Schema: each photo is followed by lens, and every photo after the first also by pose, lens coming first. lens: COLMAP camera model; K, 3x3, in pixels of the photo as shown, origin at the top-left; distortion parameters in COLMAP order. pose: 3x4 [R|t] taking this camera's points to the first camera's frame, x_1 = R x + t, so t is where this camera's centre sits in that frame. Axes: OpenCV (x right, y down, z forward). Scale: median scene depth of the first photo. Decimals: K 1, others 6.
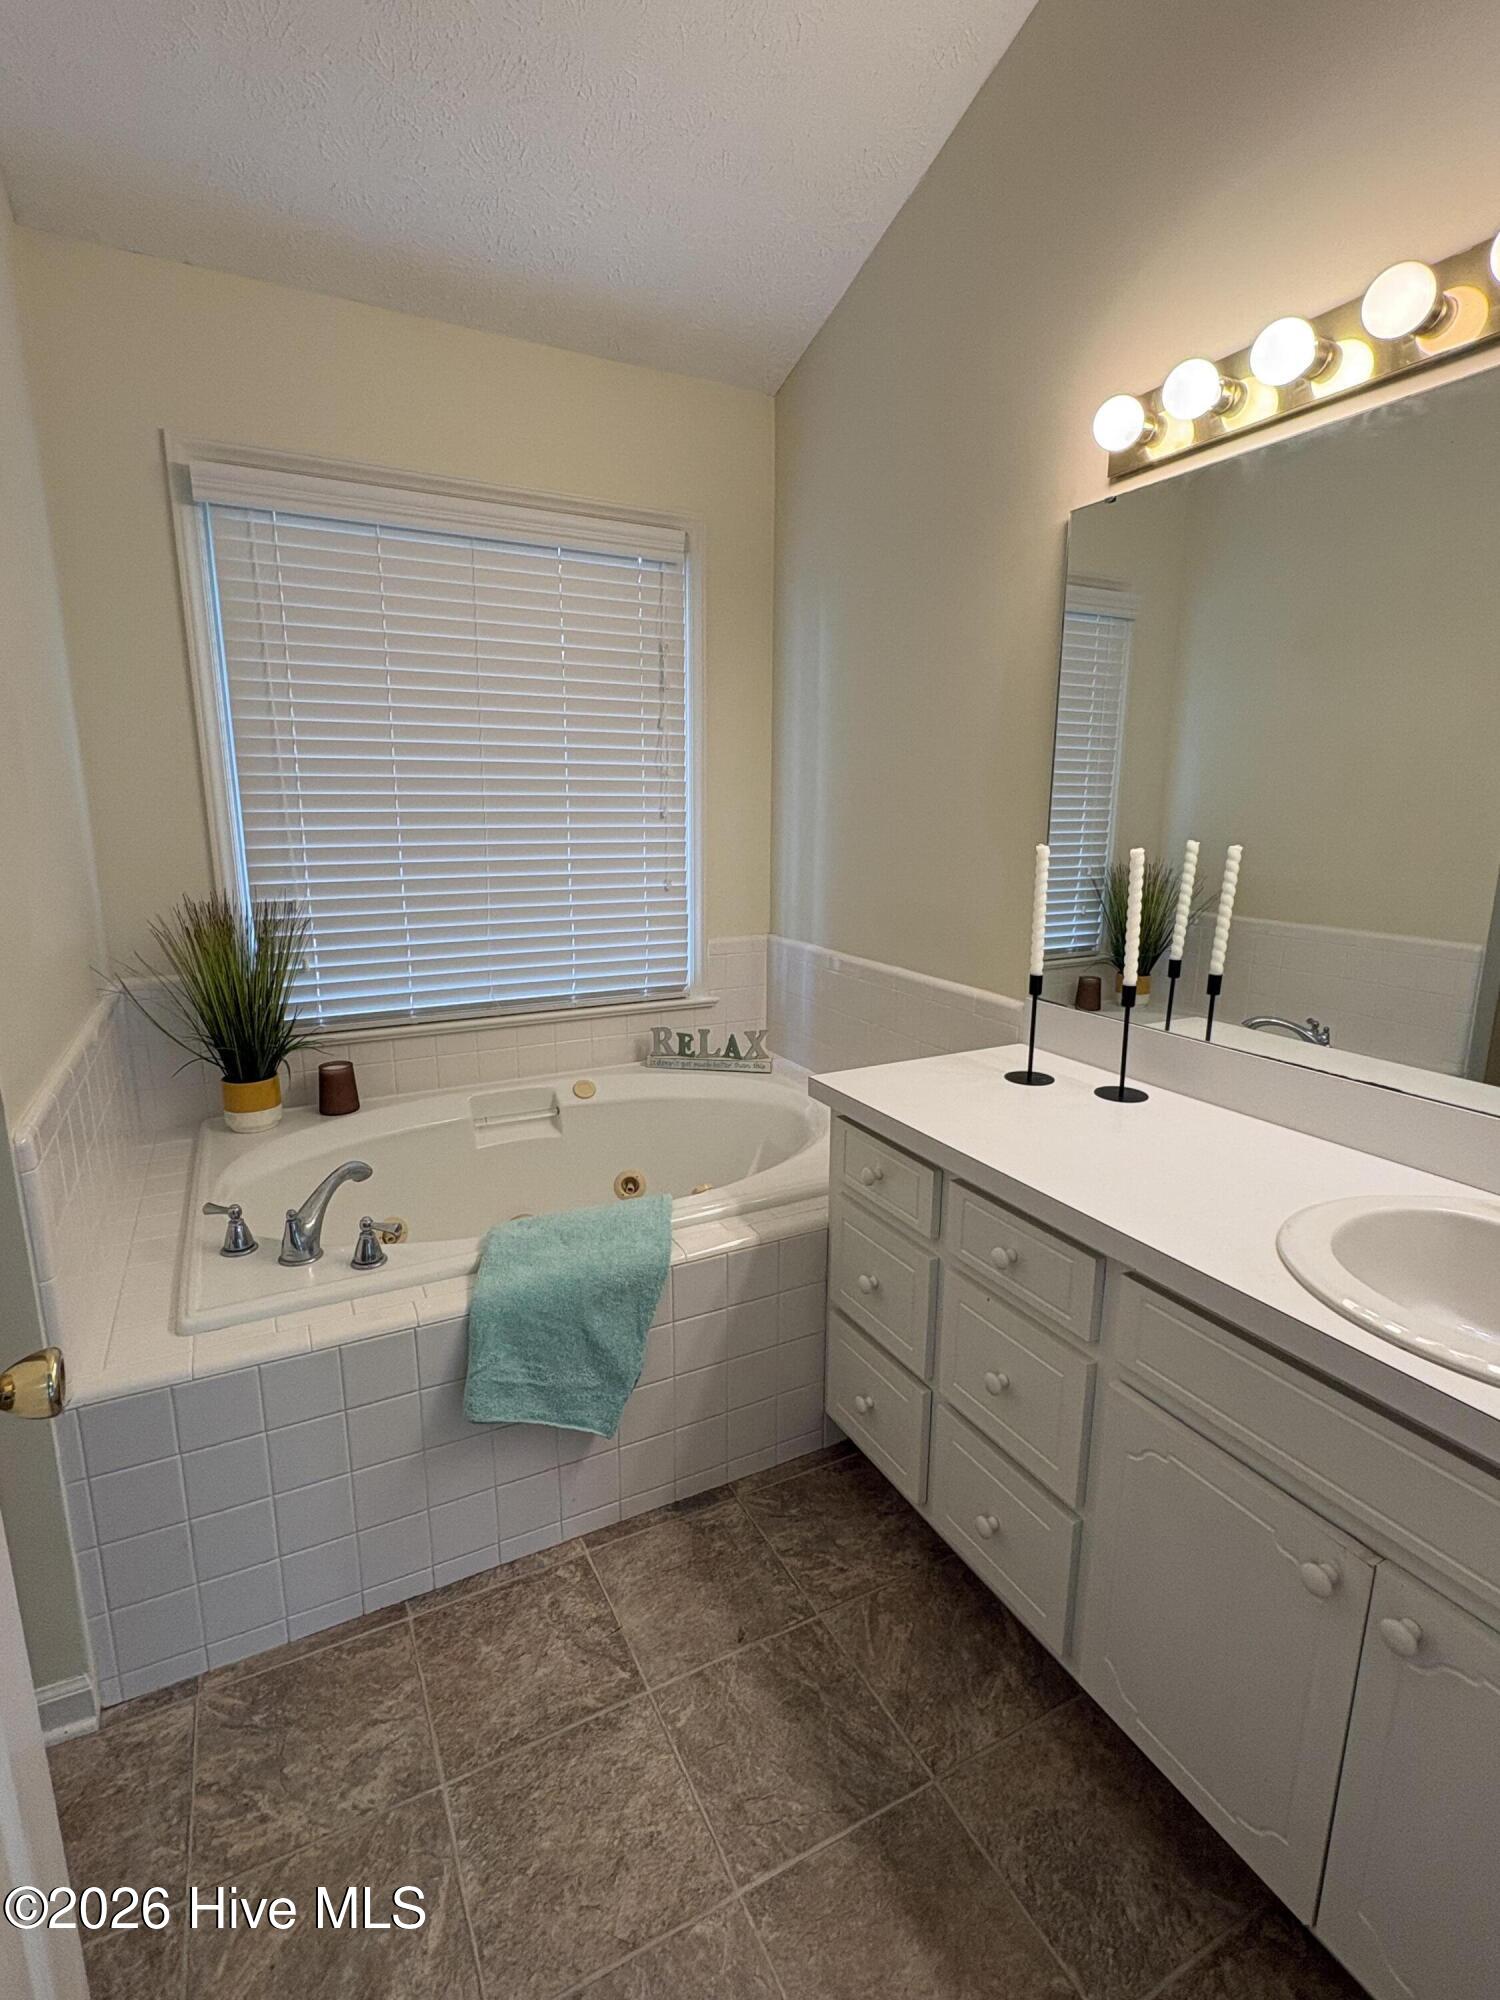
lens RADIAL K [[949.1, 0, 750.0], [0, 949.1, 1000.0], [0, 0, 1]] dist [0.002381, 0.000620]
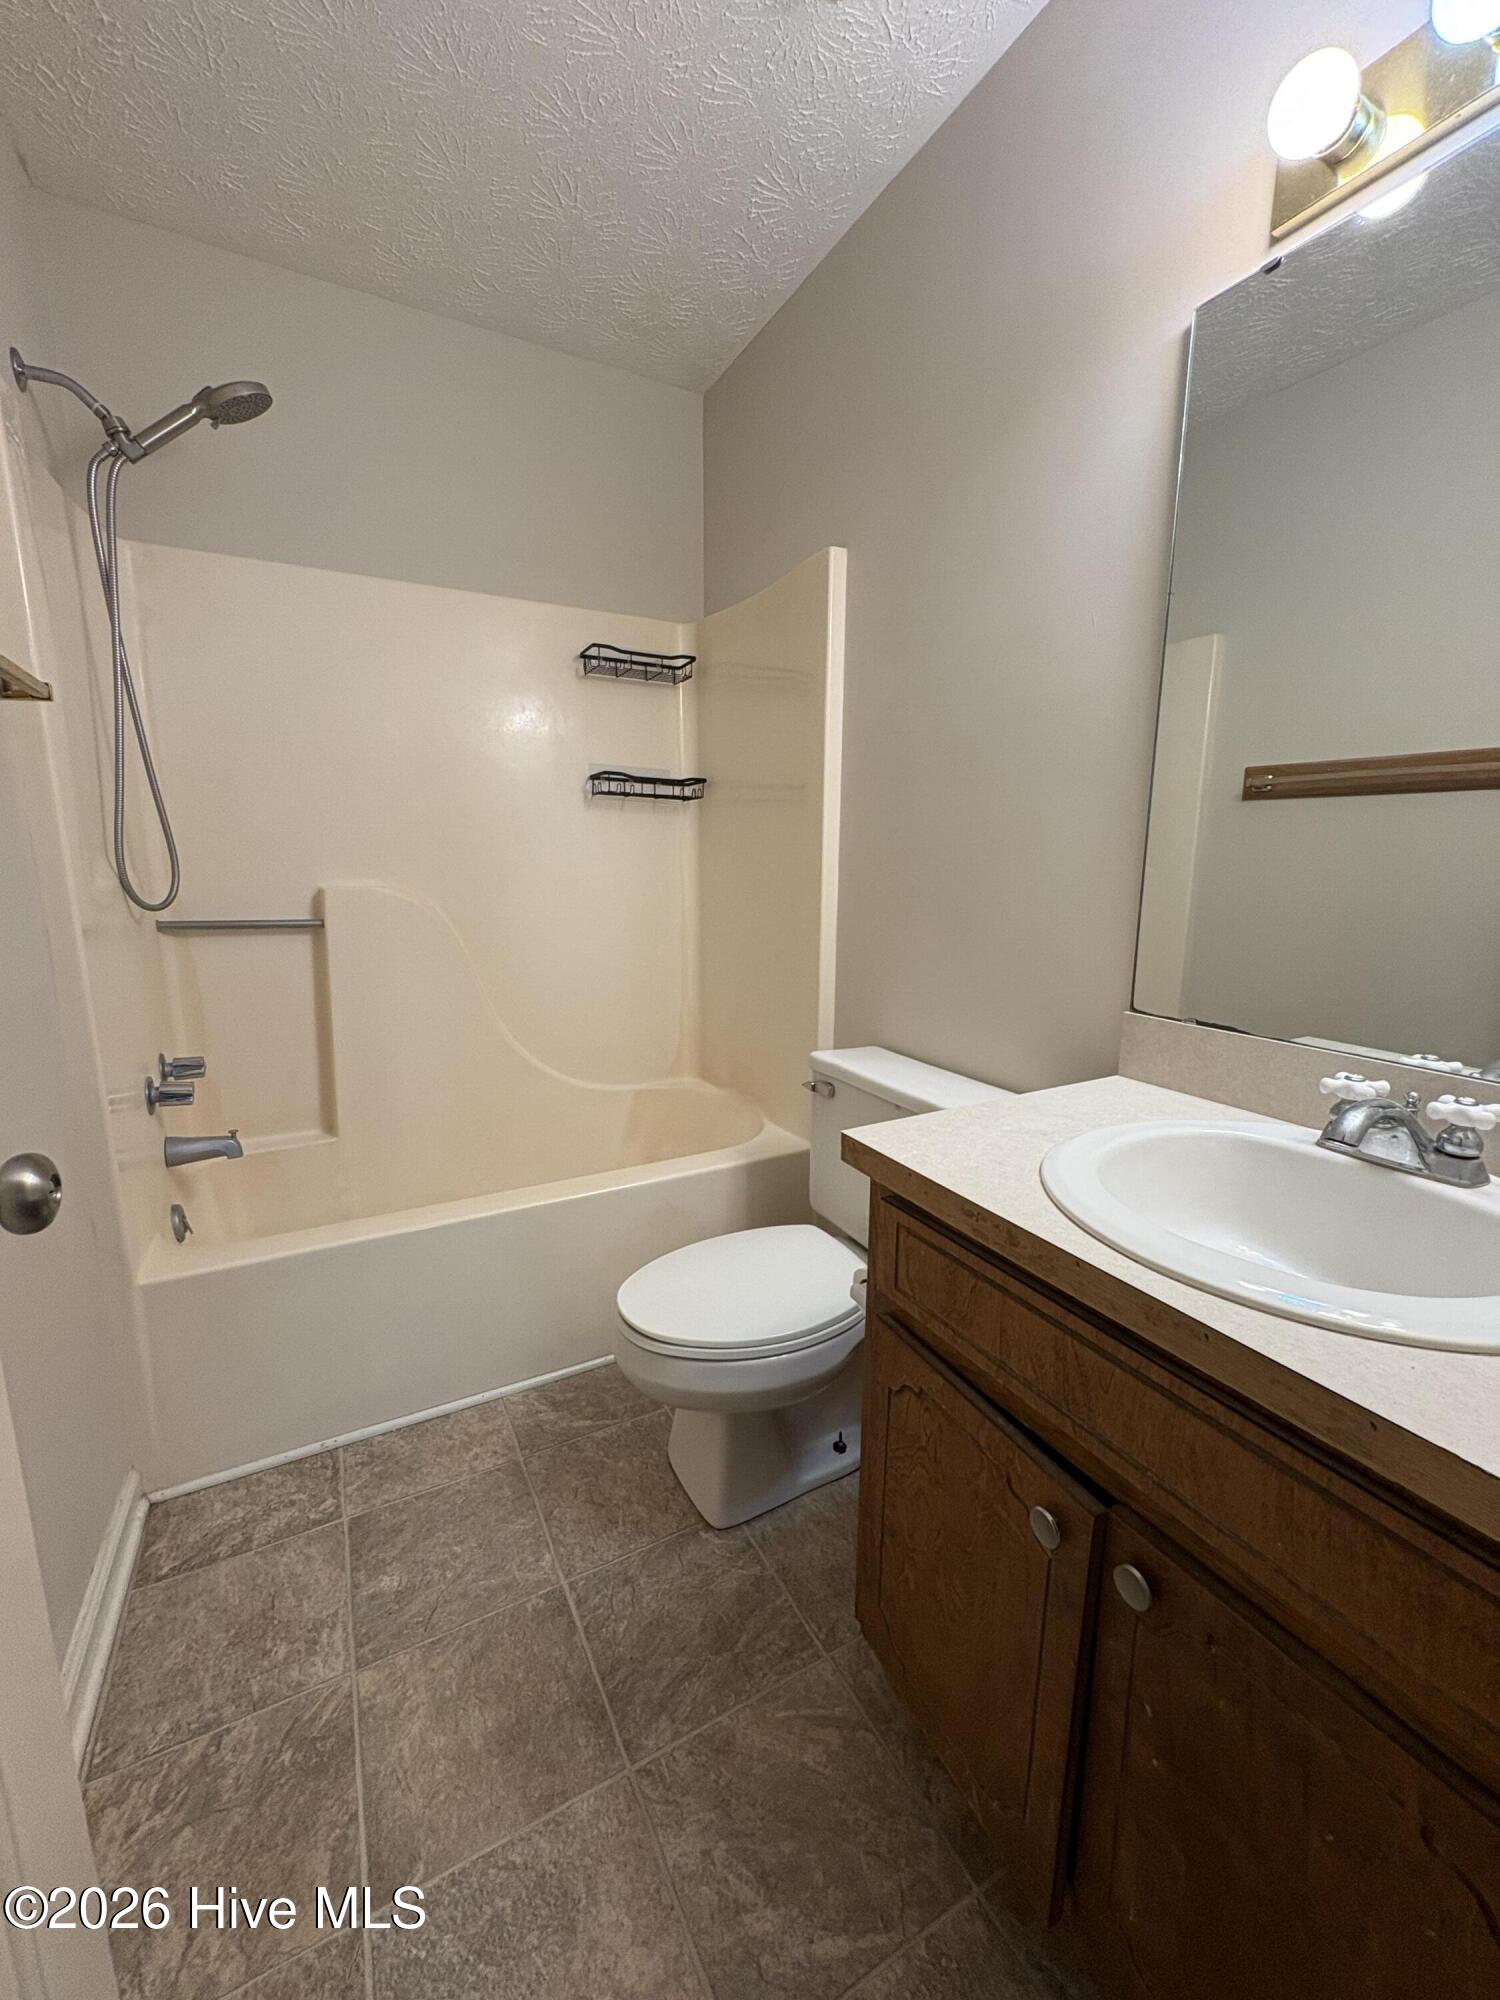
lens RADIAL K [[802.0, 0, 750.9], [0, 802.0, 1003.4], [0, 0, 1]] dist [0.000995, 0.000139]
pose [[0.022729, 0.176097, -0.984110, 0.880082], [-0.217824, 0.961588, 0.167036, -0.049273], [0.975723, 0.210566, 0.060214, 0.966887]]
